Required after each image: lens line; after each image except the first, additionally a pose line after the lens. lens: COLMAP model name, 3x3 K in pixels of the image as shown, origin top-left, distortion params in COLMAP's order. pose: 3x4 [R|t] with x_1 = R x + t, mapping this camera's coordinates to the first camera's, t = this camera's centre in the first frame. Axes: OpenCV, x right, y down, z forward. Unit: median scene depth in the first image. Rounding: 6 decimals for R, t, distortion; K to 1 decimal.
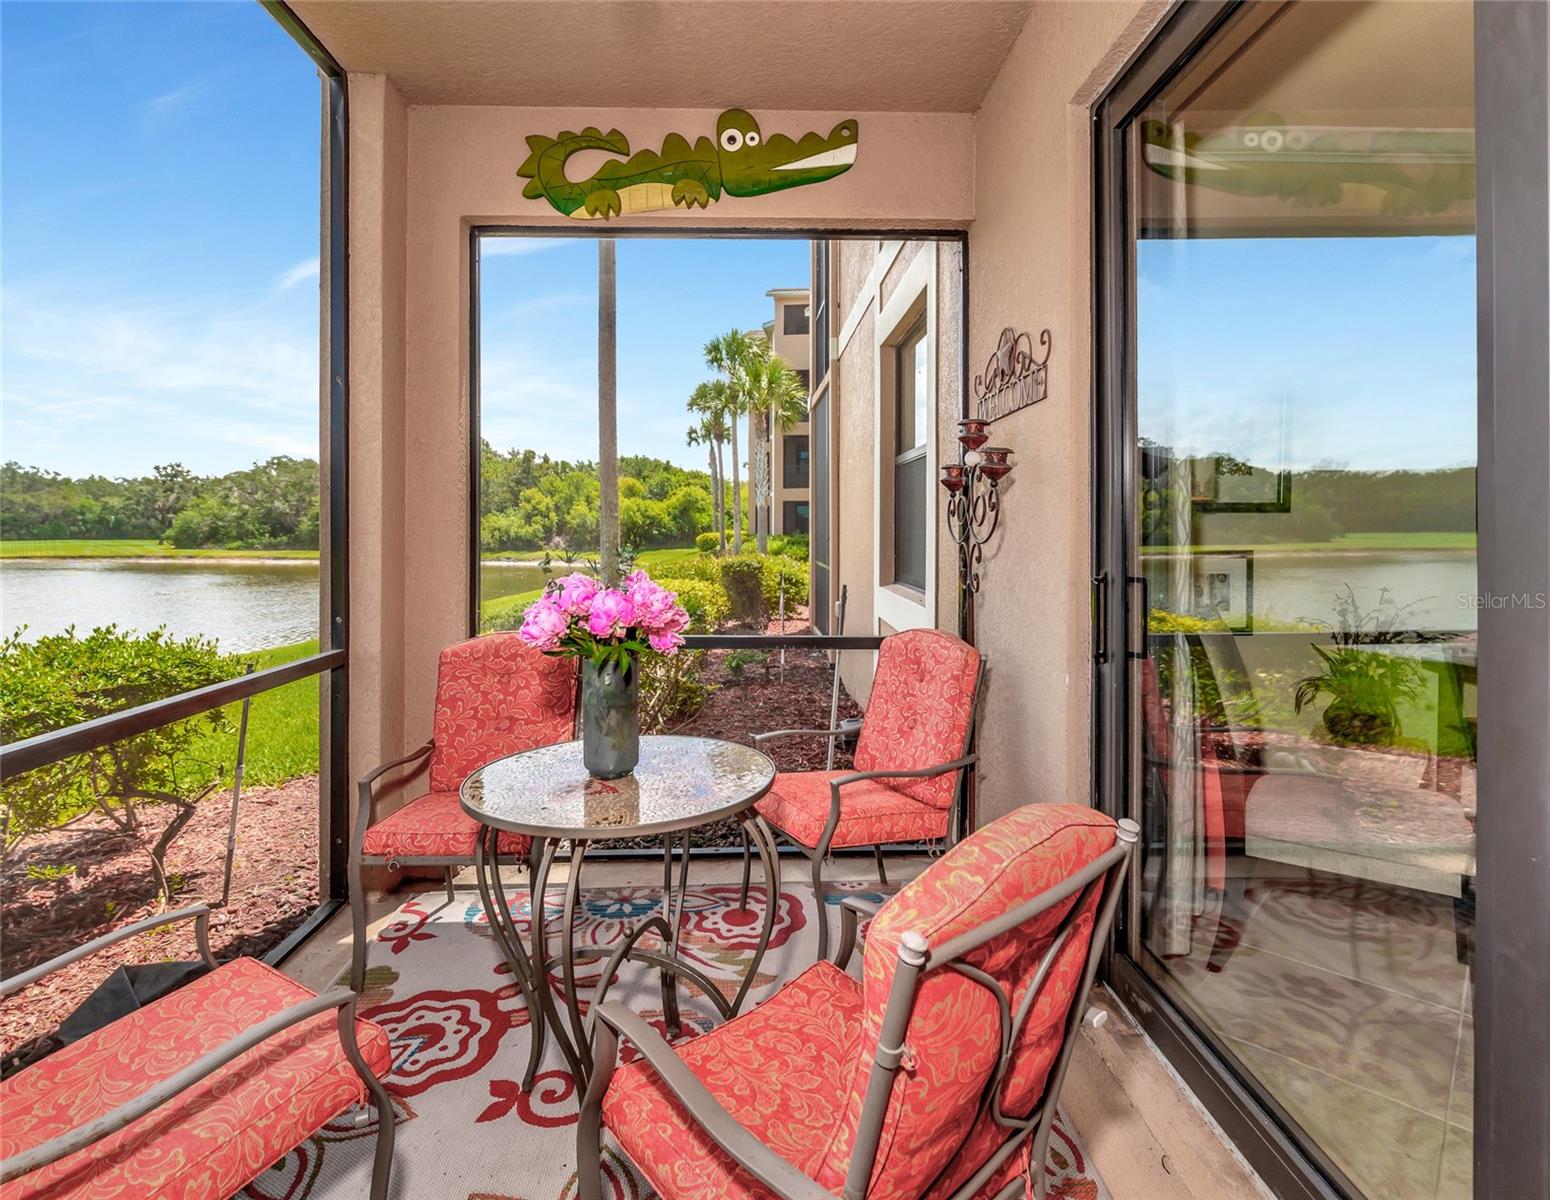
lens RADIAL K [[802.4, 0, 768.9], [0, 802.4, 530.3], [0, 0, 1]] dist [0.001436, -0.001493]
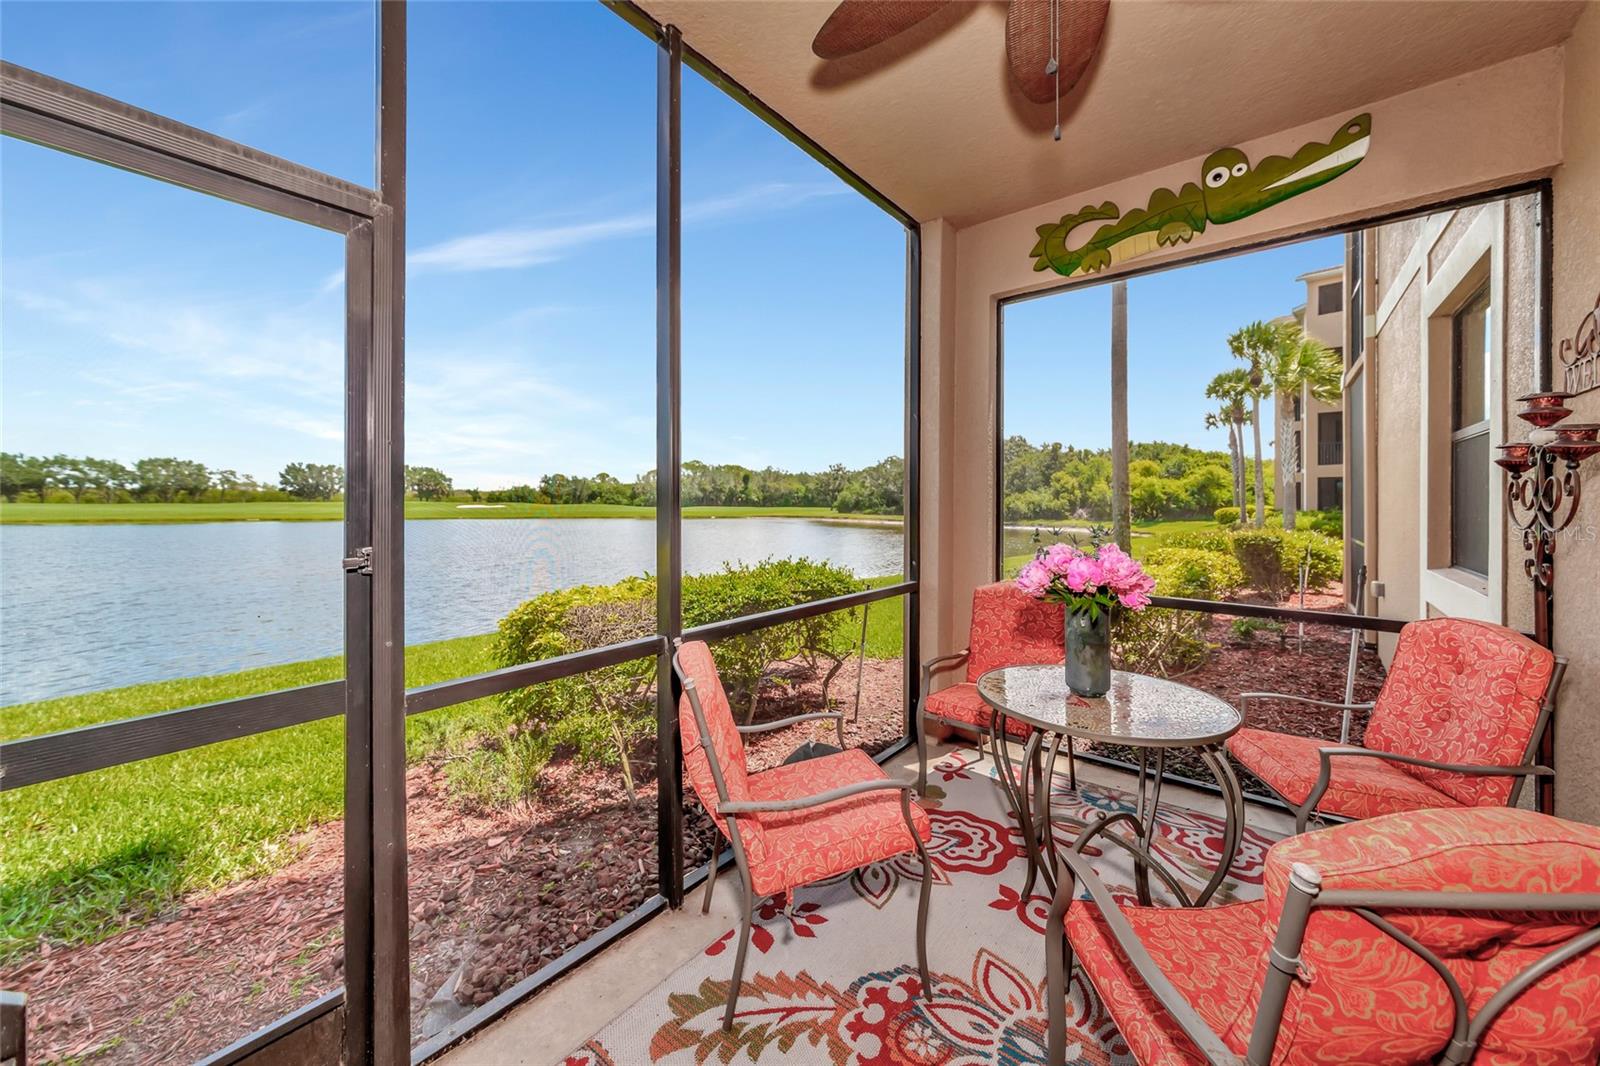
lens RADIAL K [[583.5, 0, 788.3], [0, 583.5, 495.4], [0, 0, 1]] dist [-0.001559, 0.001770]
pose [[0.749395, -0.001763, -0.662121, 0.048559], [-0.007089, 0.999918, -0.010686, -0.009527], [0.662085, 0.012702, 0.749321, -0.046567]]
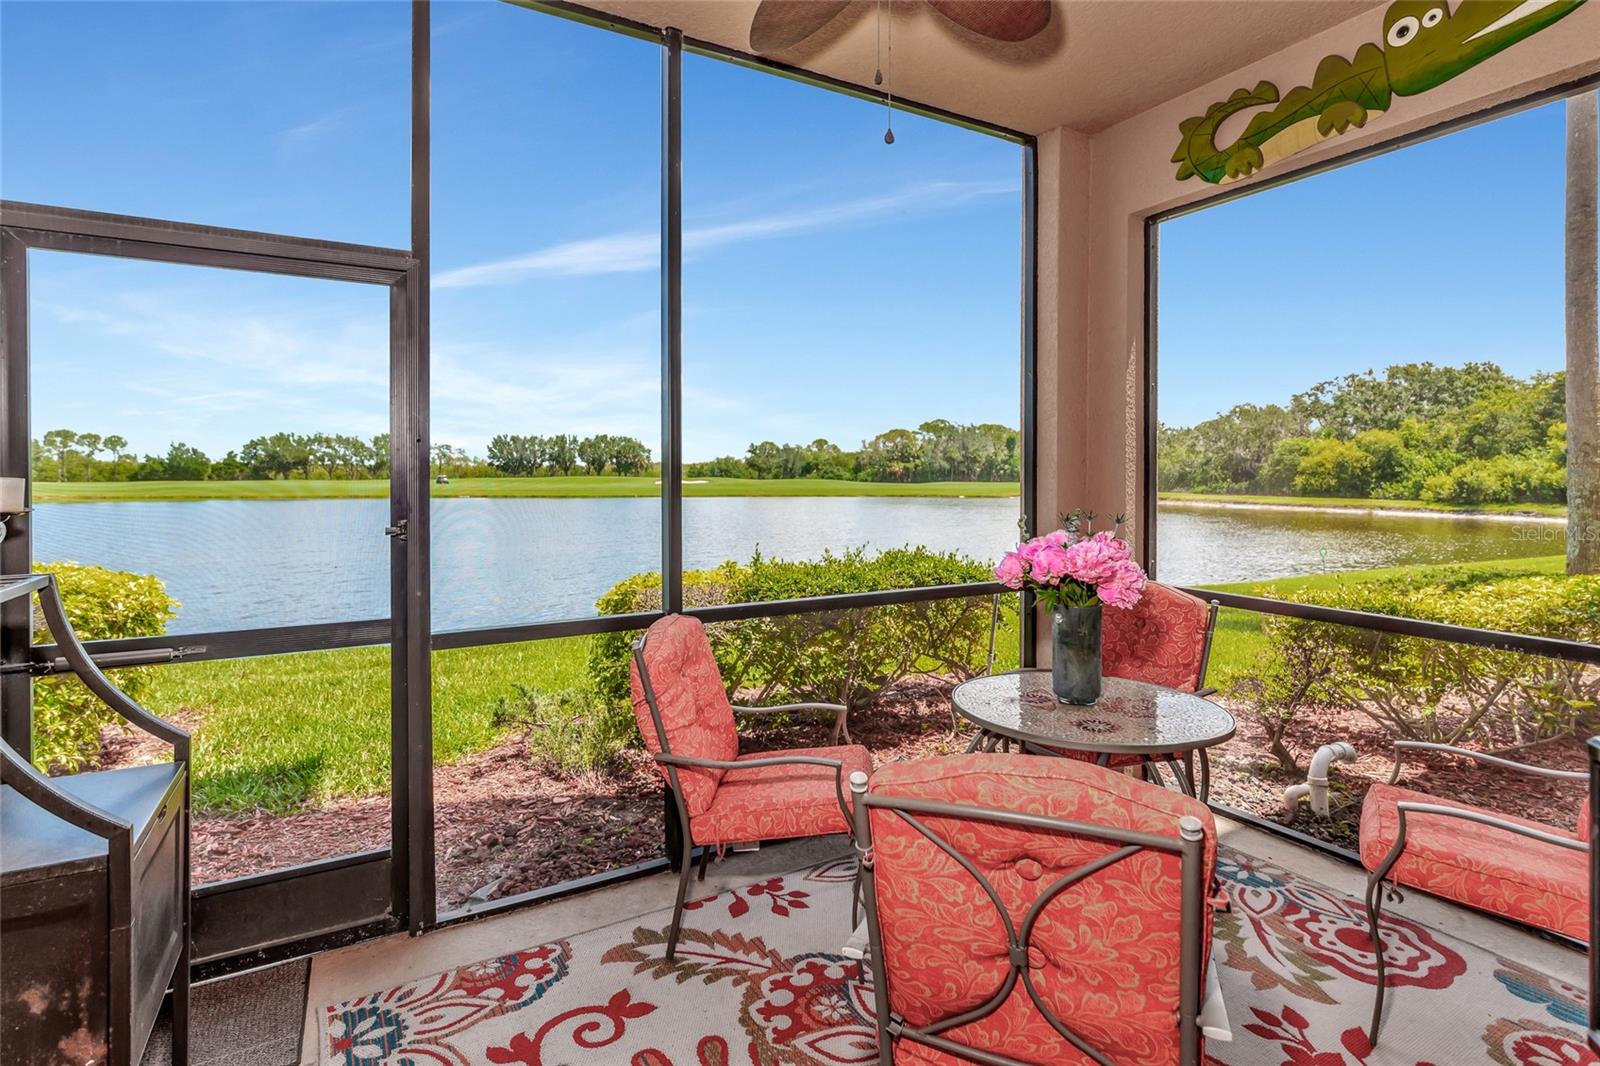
lens RADIAL K [[793.0, 0, 791.3], [0, 793.0, 465.6], [0, 0, 1]] dist [-0.001233, -0.000560]
pose [[0.466138, -0.007598, -0.884679, 0.409207], [-0.002553, 0.999947, -0.009933, -0.020627], [0.884708, 0.006888, 0.466094, 0.047420]]
